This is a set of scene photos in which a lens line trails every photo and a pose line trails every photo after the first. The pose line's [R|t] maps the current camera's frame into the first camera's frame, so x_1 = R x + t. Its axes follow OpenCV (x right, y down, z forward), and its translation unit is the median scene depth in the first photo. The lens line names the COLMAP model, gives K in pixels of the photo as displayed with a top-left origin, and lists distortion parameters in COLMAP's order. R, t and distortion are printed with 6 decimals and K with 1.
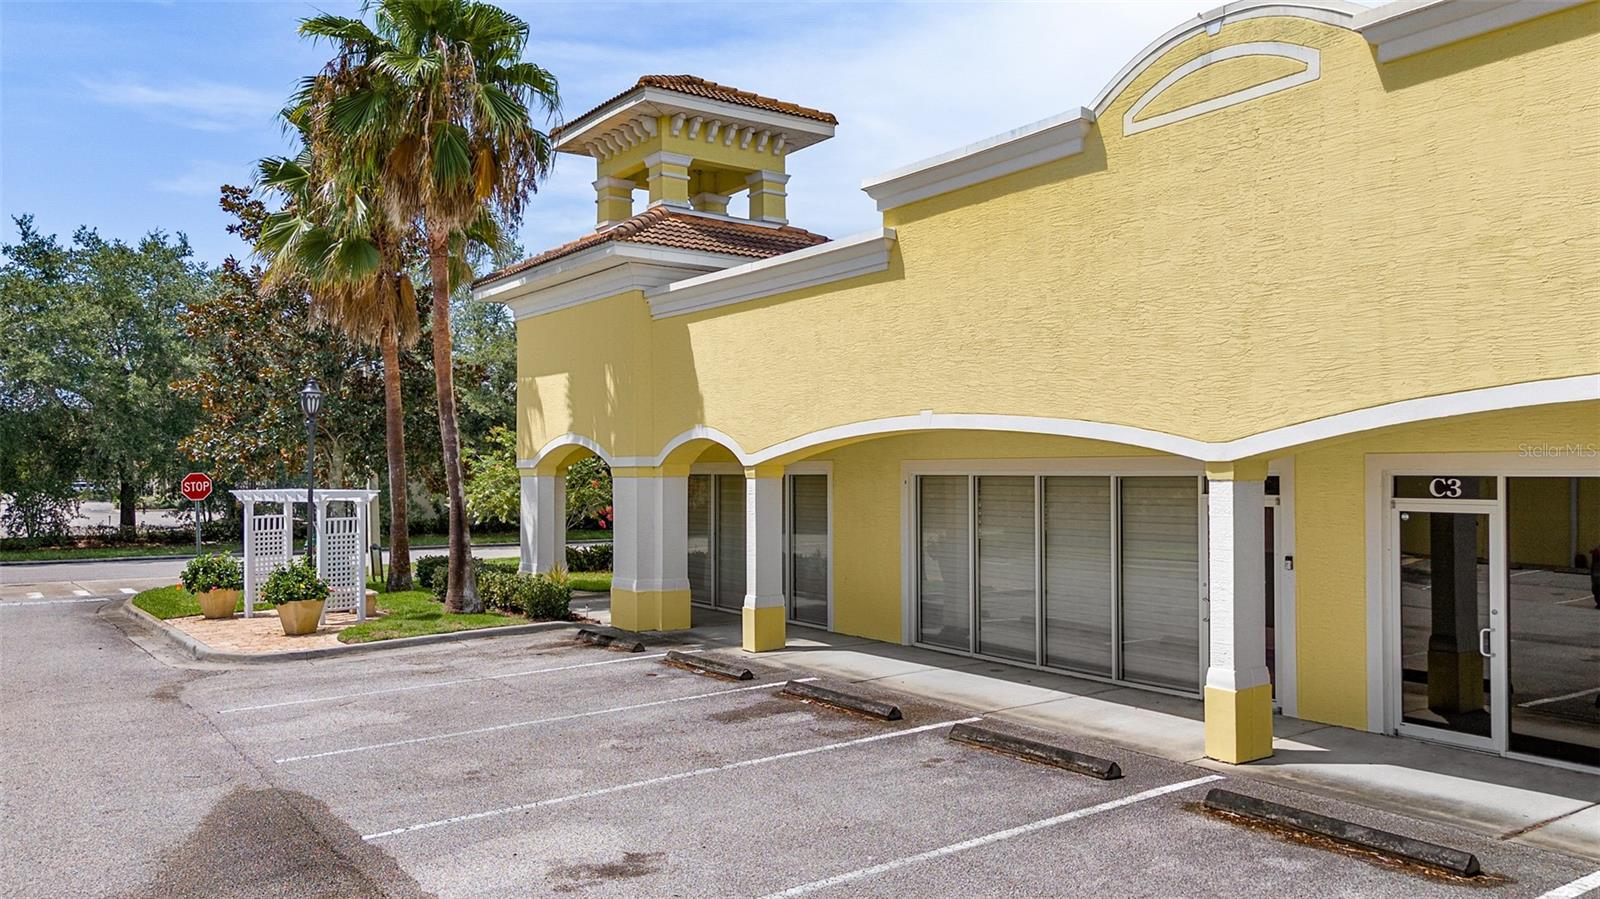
lens RADIAL K [[1191.0, 0, 805.2], [0, 1191.0, 452.9], [0, 0, 1]] dist [0.045016, -0.031646]
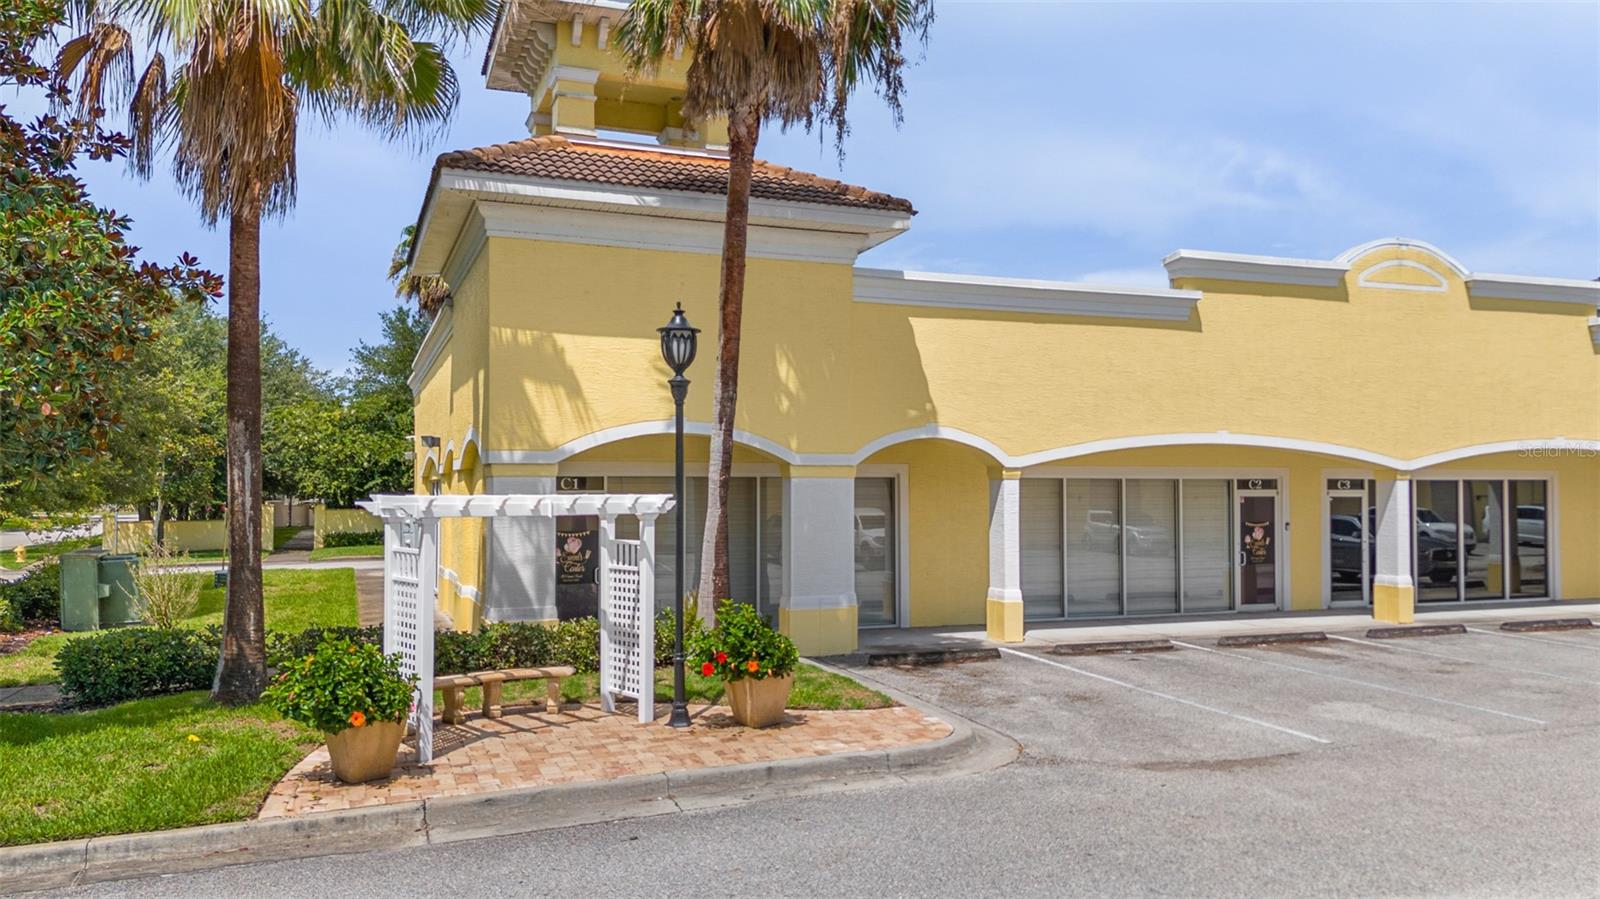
lens RADIAL K [[1191.0, 0, 799.7], [0, 1191.0, 457.8], [0, 0, 1]] dist [0.045016, -0.031646]
pose [[0.248513, 0.025805, 0.968285, -1.321430], [-0.016736, 0.999610, -0.022345, 0.034812], [-0.968484, -0.010652, 0.248848, 1.079815]]
